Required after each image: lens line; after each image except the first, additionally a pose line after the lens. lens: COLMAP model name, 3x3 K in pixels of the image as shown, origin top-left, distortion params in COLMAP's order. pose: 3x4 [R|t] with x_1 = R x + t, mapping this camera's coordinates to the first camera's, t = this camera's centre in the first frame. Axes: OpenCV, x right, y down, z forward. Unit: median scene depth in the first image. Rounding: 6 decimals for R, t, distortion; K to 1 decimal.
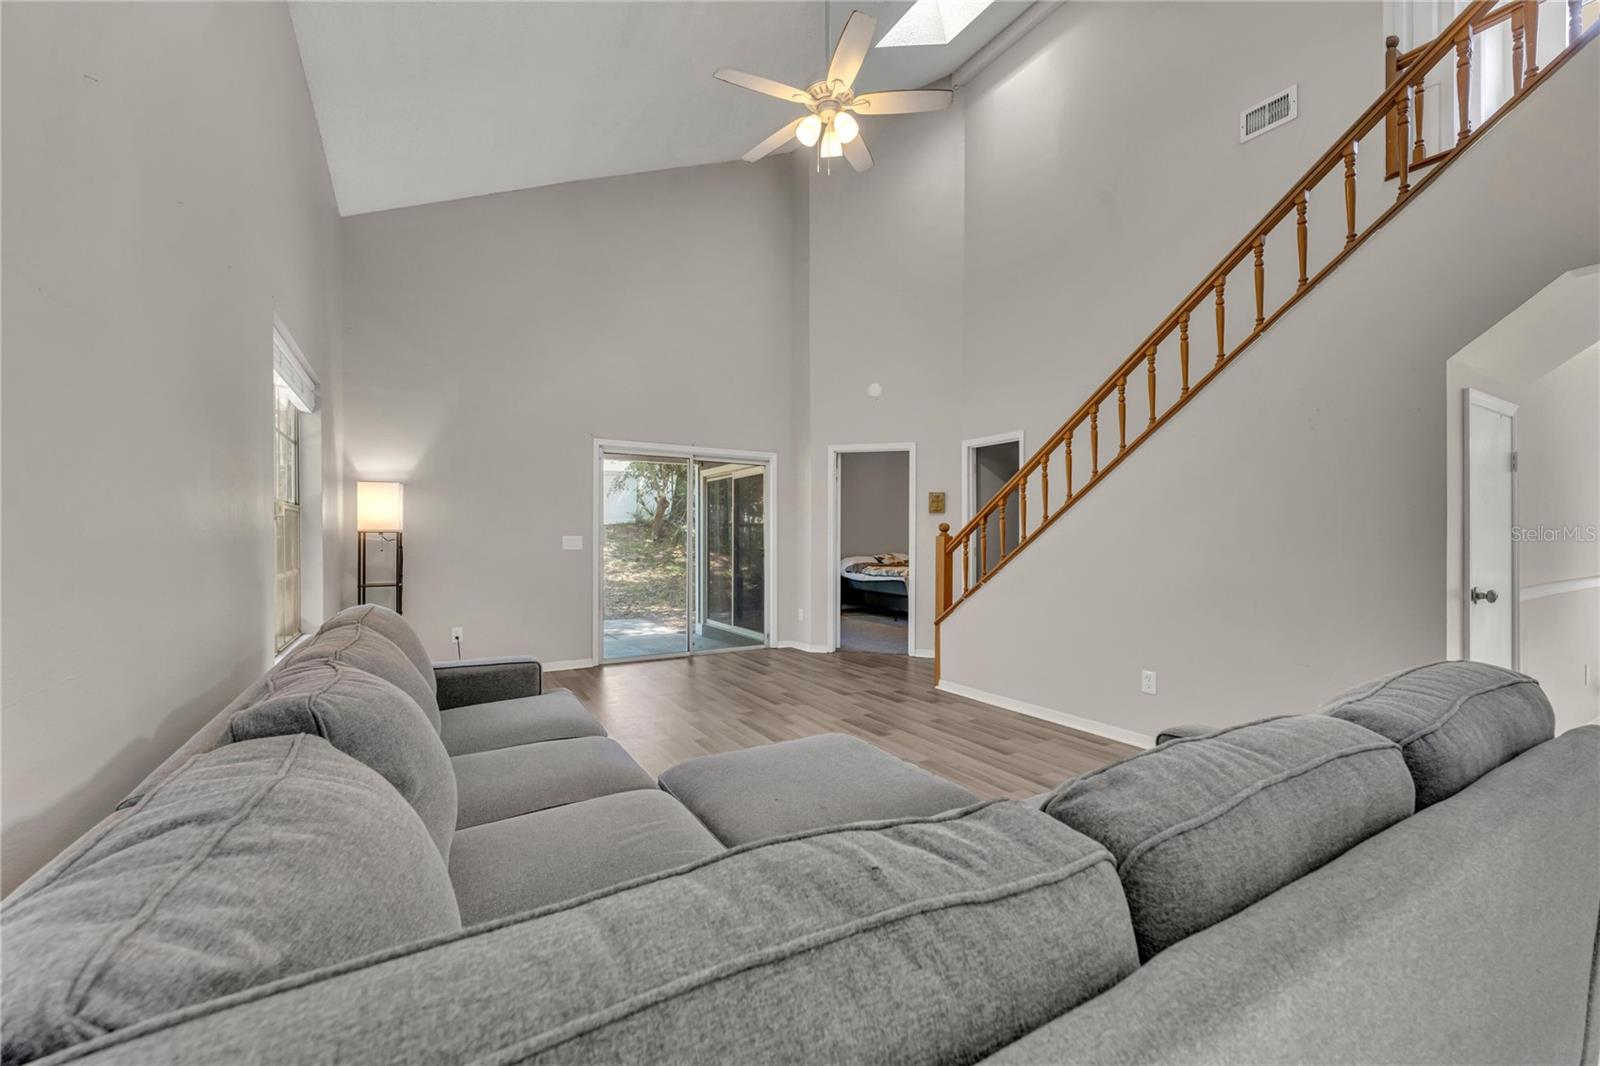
lens RADIAL K [[639.7, 0, 803.4], [0, 639.7, 534.9], [0, 0, 1]] dist [0.006542, -0.000365]
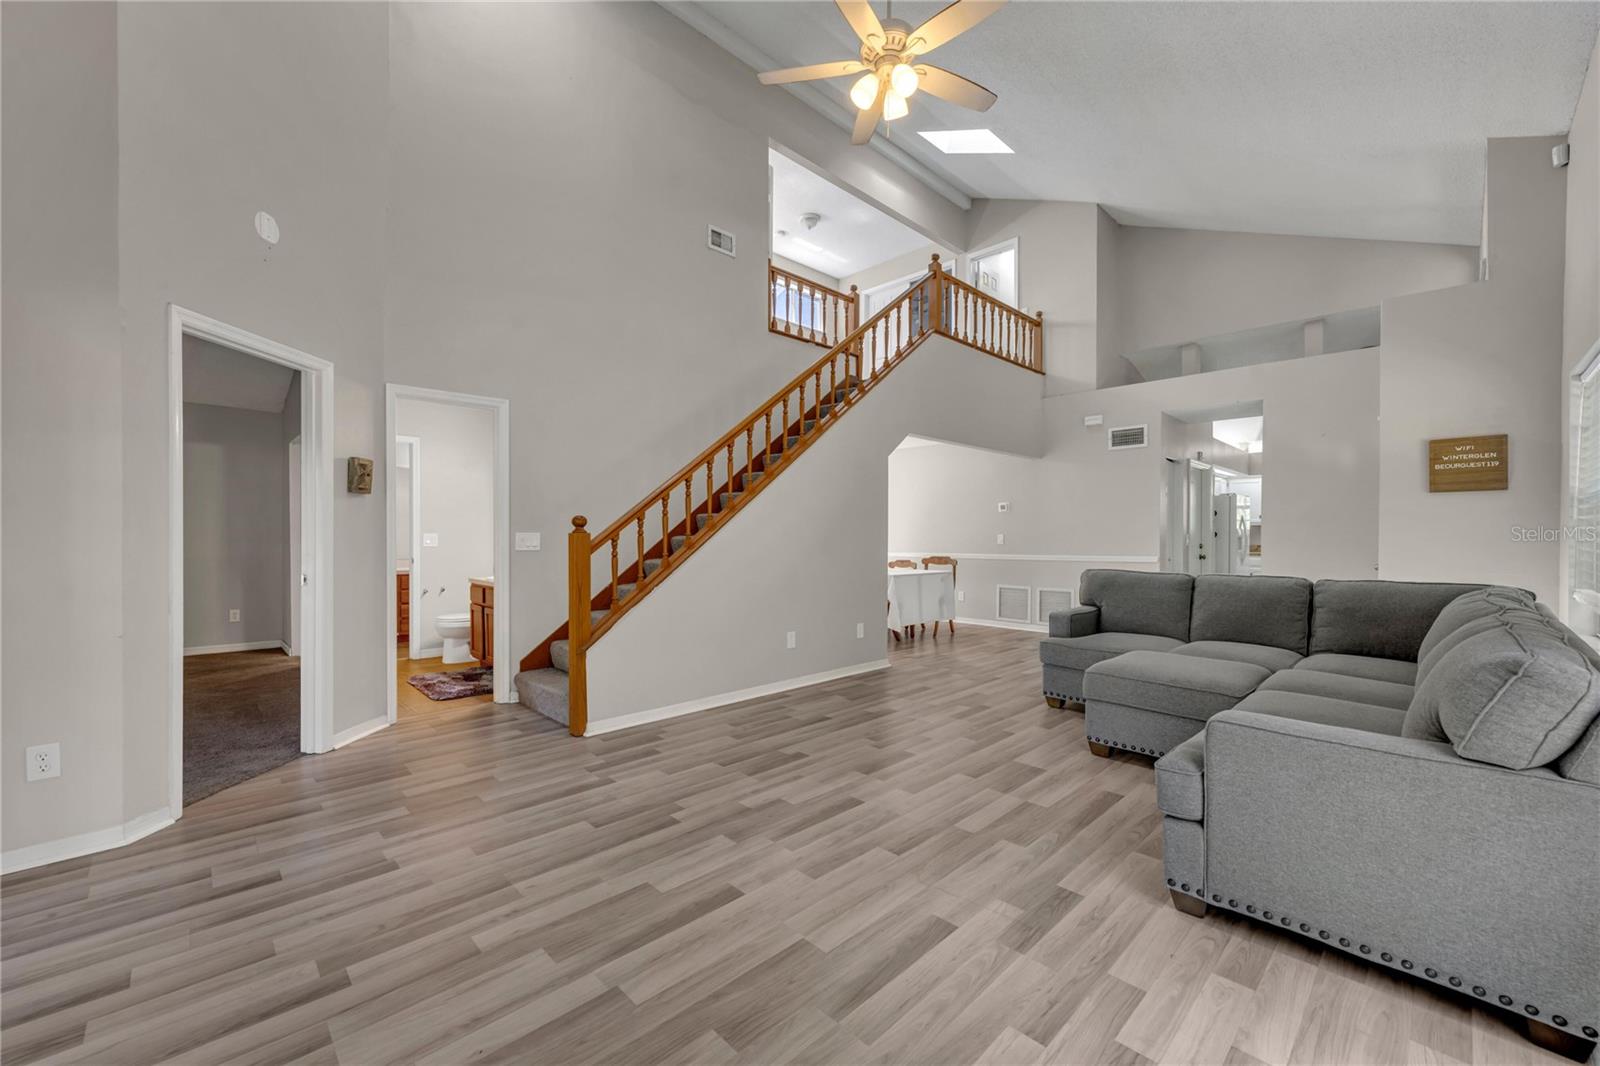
lens RADIAL K [[639.7, 0, 795.0], [0, 639.7, 532.5], [0, 0, 1]] dist [0.006542, -0.000365]
pose [[-0.214414, 0.000497, 0.976743, -0.686792], [-0.003595, 0.999993, -0.001298, 0.001794], [-0.976736, -0.003790, -0.214411, 1.104192]]
